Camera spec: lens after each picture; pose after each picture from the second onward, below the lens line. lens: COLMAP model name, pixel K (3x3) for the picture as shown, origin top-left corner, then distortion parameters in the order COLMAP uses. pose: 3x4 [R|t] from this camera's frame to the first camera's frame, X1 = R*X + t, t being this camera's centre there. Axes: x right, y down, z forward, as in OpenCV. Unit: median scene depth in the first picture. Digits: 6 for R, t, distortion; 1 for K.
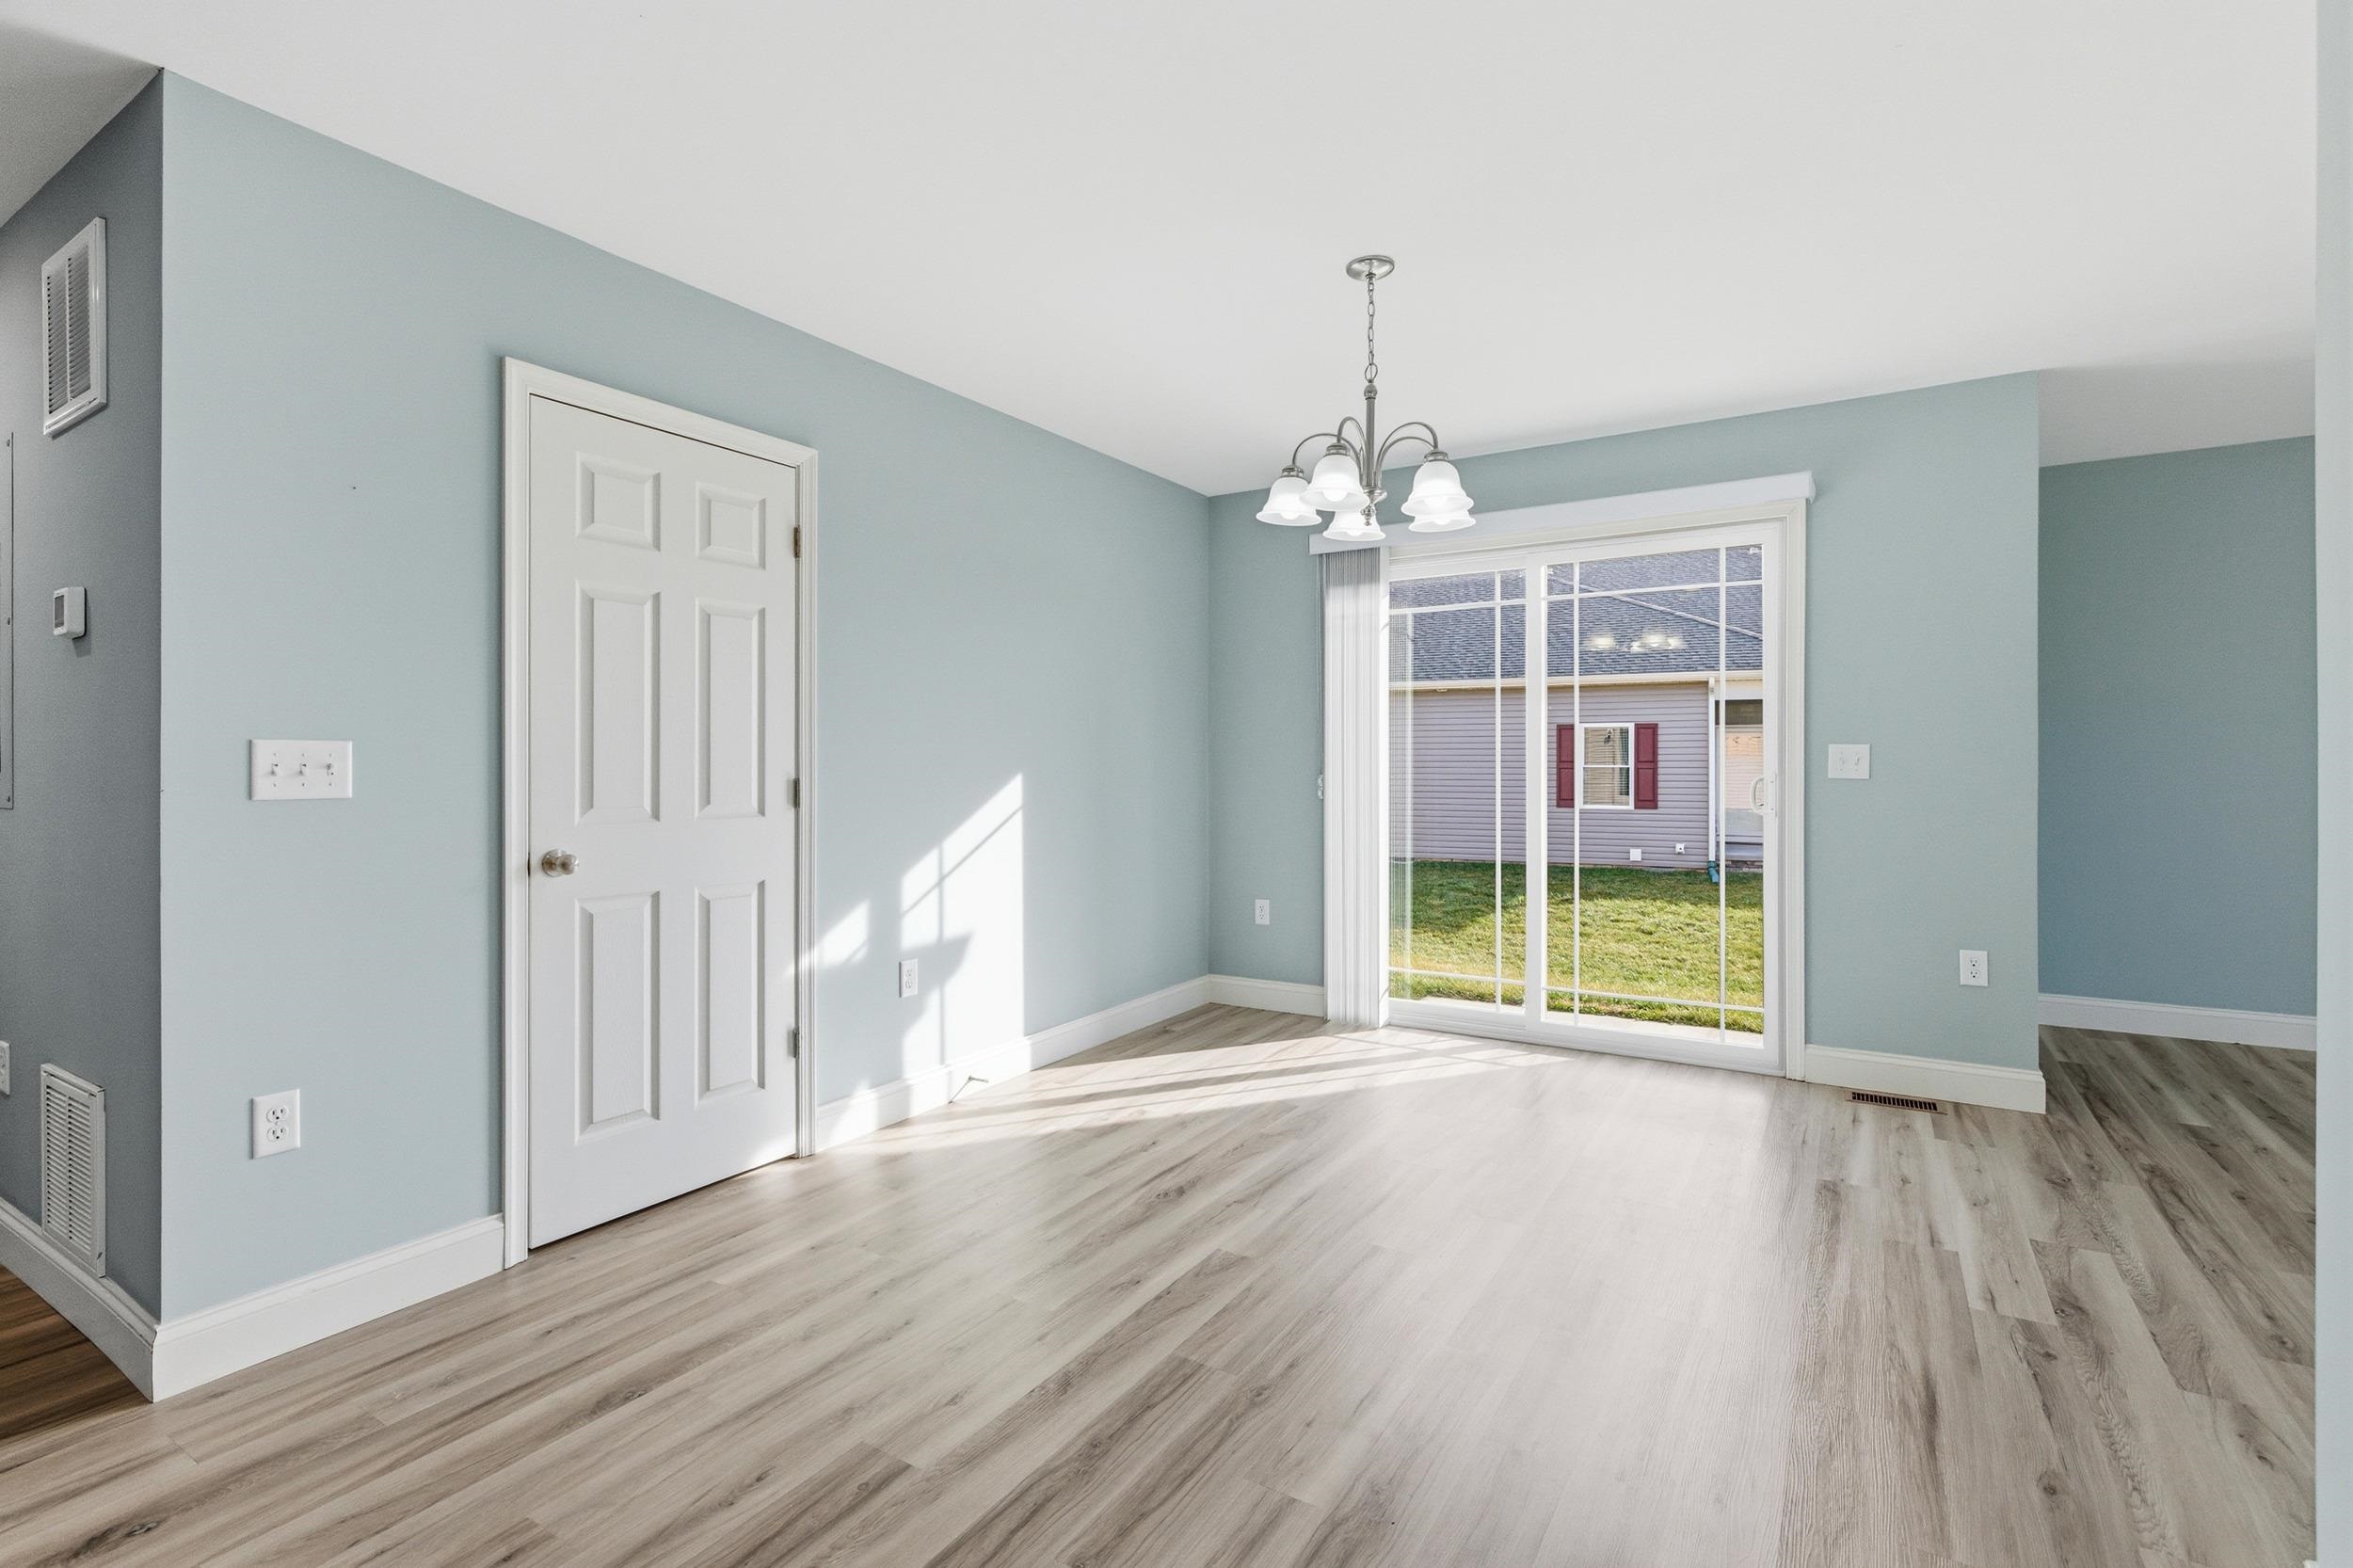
lens RADIAL K [[1080.4, 0, 1176.4], [0, 1080.4, 765.3], [0, 0, 1]] dist [0.000759, -0.000508]
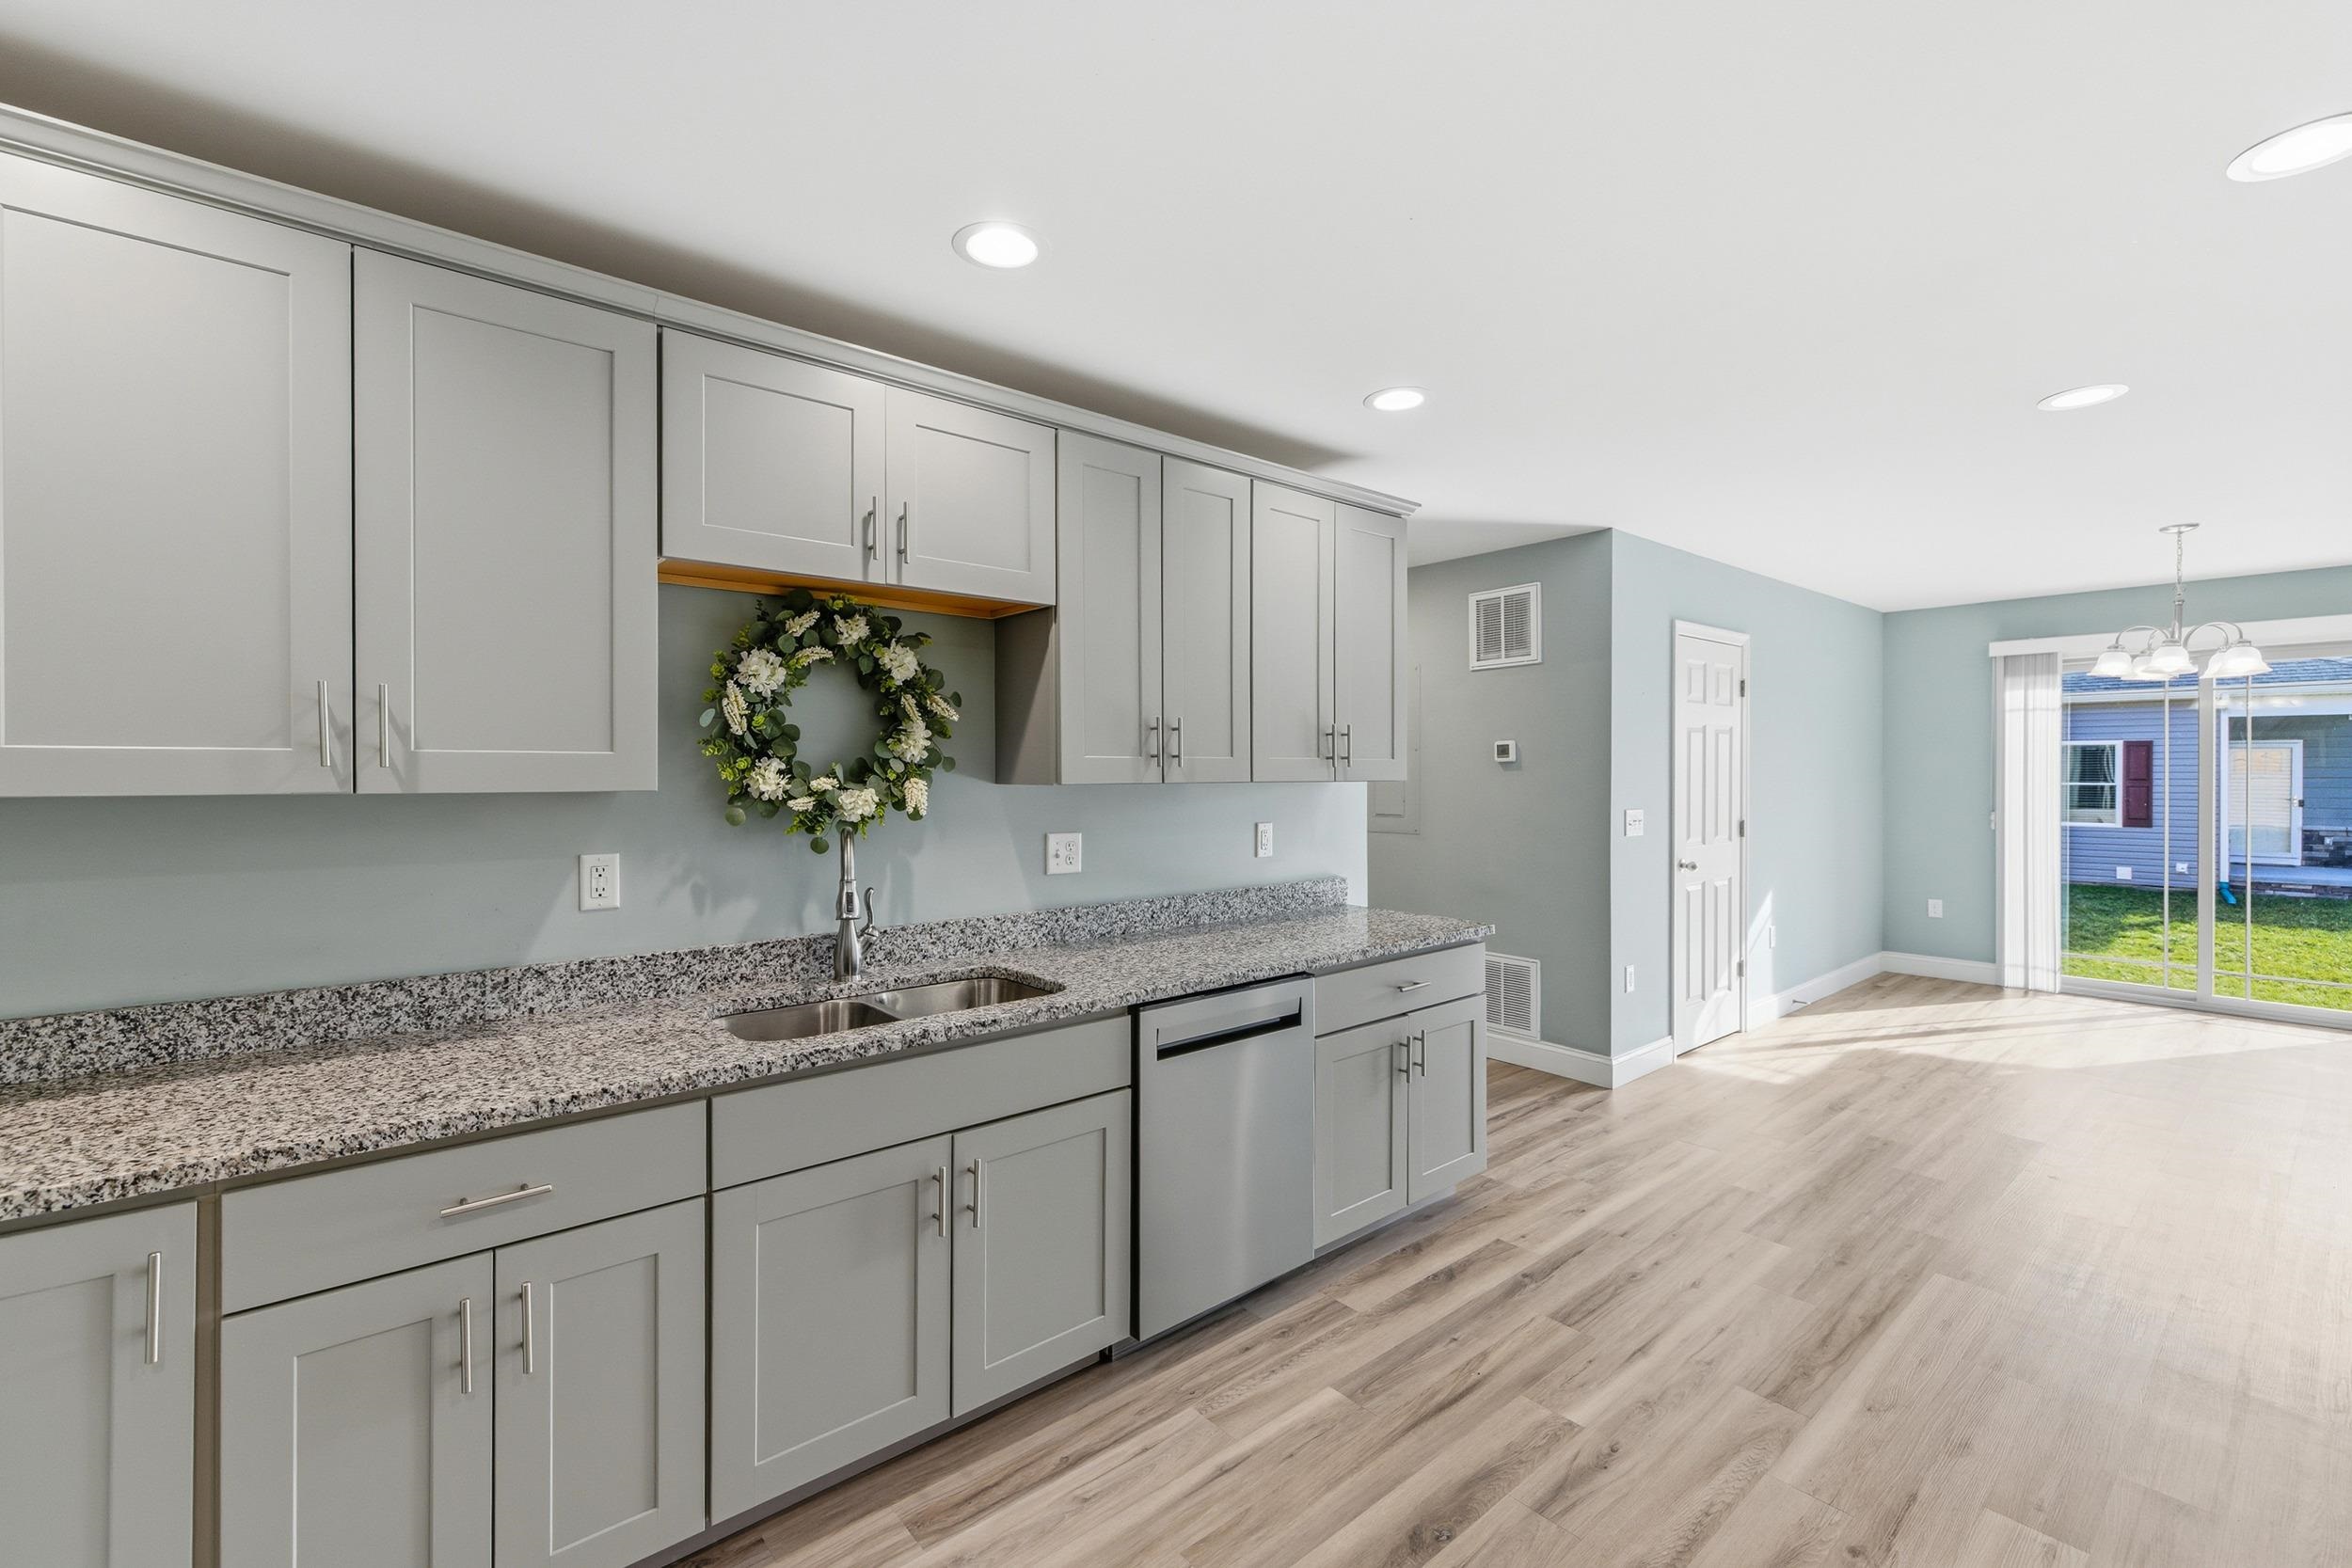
lens RADIAL K [[1001.3, 0, 1176.0], [0, 1001.3, 784.0], [0, 0, 1]] dist [0.002242, 0.000091]
pose [[0.952187, 0.001852, -0.305509, -0.835679], [0.001851, 0.999928, 0.011830, -0.080220], [0.305509, -0.011829, 0.952116, -0.981396]]
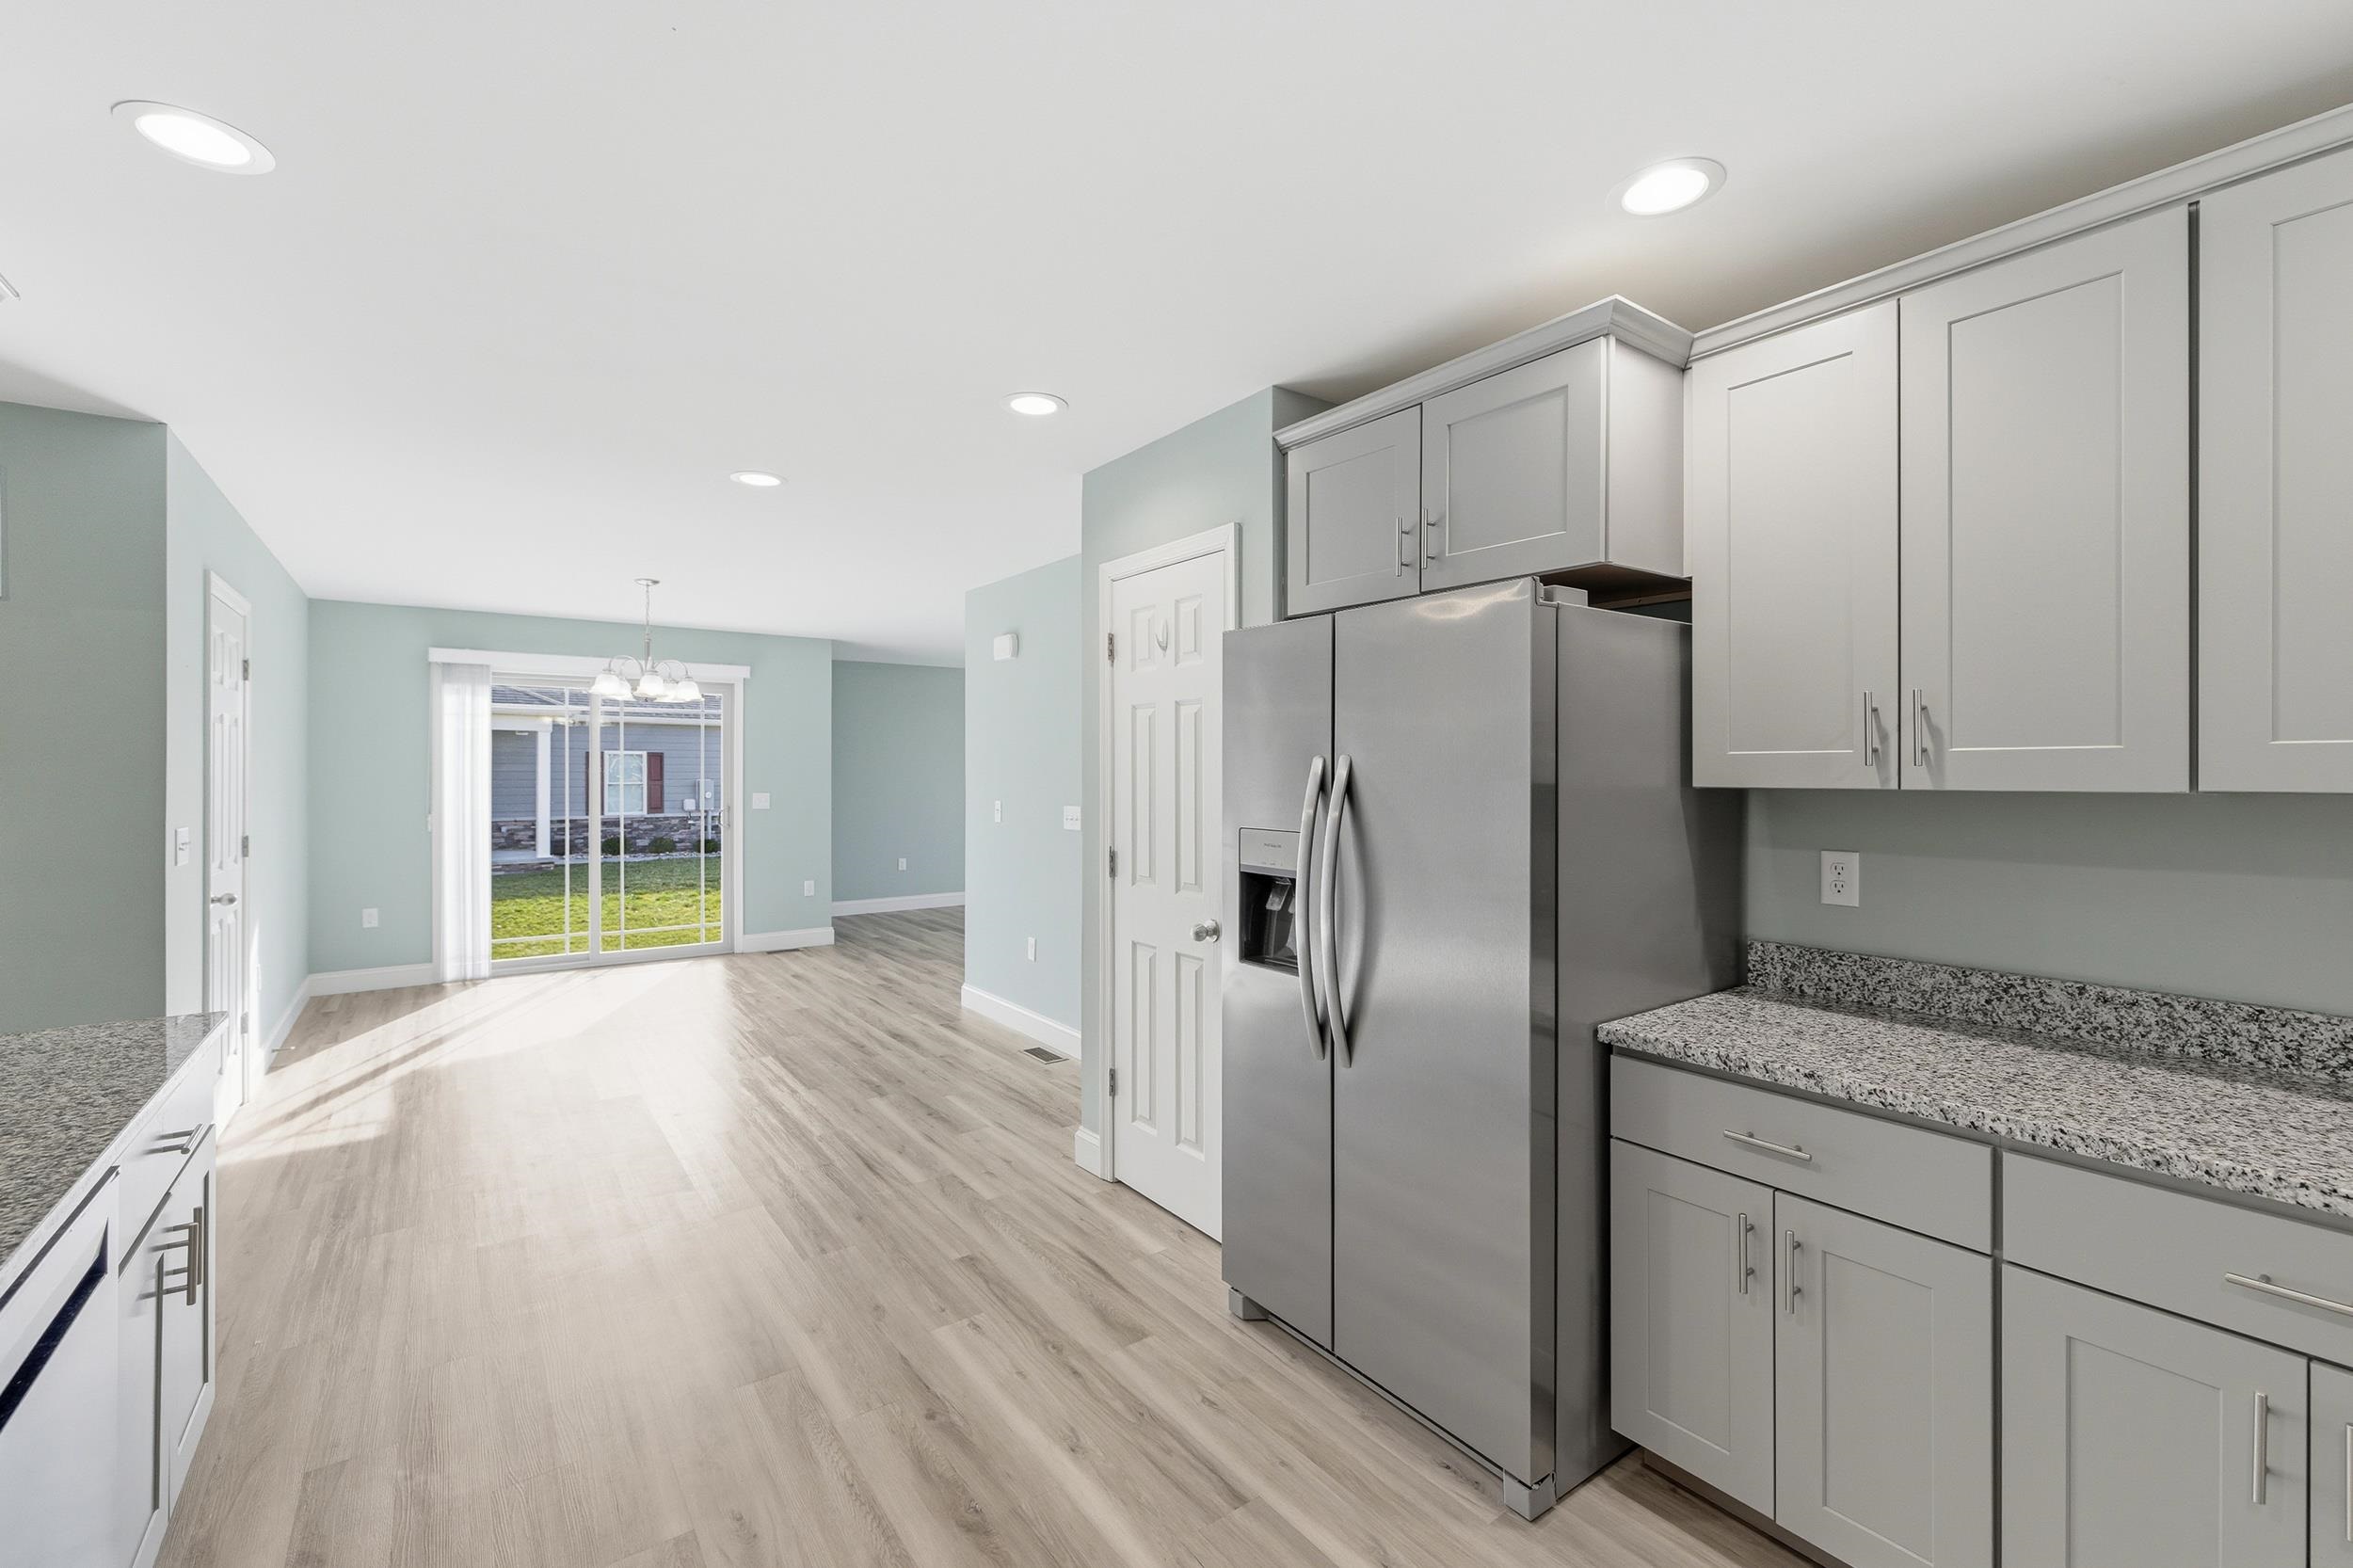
lens RADIAL K [[1000.7, 0, 1176.8], [0, 1000.7, 771.1], [0, 0, 1]] dist [0.004270, 0.000479]
pose [[0.371774, 0.001416, 0.928322, -1.271491], [0.000394, 0.999999, -0.001683, -0.081042], [-0.928323, 0.000991, 0.371773, -0.709683]]
